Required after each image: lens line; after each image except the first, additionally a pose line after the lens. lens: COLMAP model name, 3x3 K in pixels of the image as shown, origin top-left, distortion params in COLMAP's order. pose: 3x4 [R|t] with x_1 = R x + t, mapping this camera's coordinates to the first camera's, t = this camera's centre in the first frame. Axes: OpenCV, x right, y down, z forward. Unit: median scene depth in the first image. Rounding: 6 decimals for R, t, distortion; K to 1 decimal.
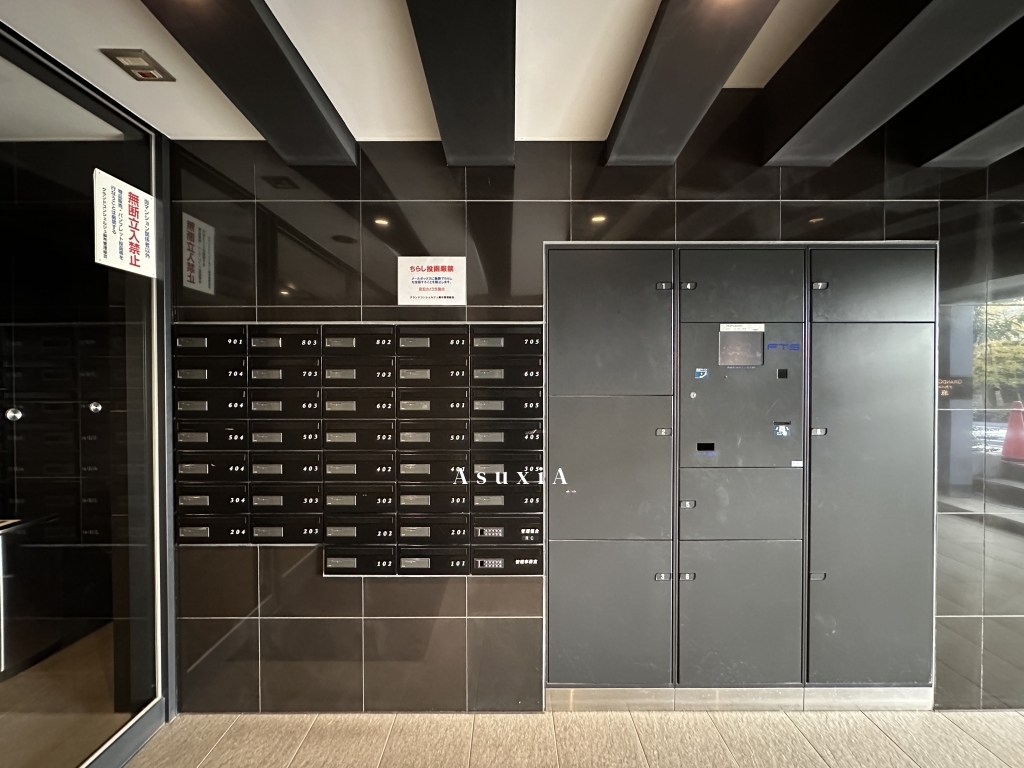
lens RADIAL K [[406.2, 0, 511.8], [0, 406.2, 382.1], [0, 0, 1]] dist [-0.001357, 0.000915]
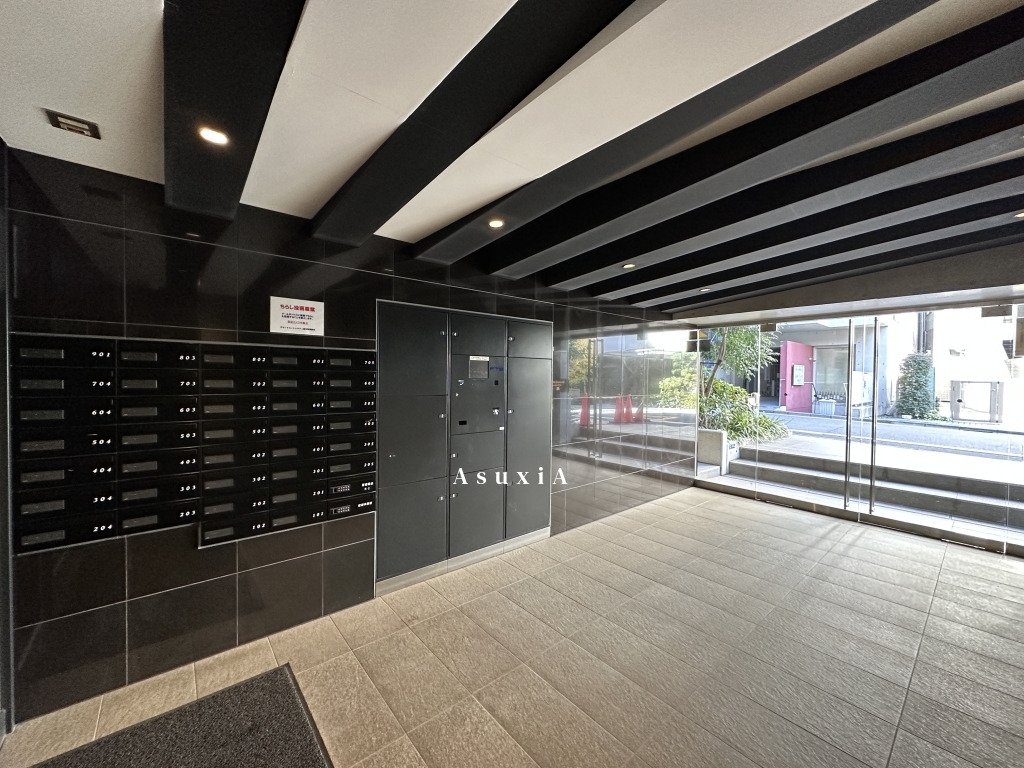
lens RADIAL K [[406.2, 0, 512.2], [0, 406.2, 383.1], [0, 0, 1]] dist [-0.001357, 0.000915]
pose [[0.765853, -0.002514, 0.643011, -0.530525], [-0.004162, 0.999952, 0.008866, -0.036248], [-0.643003, -0.009466, 0.765805, -0.543803]]
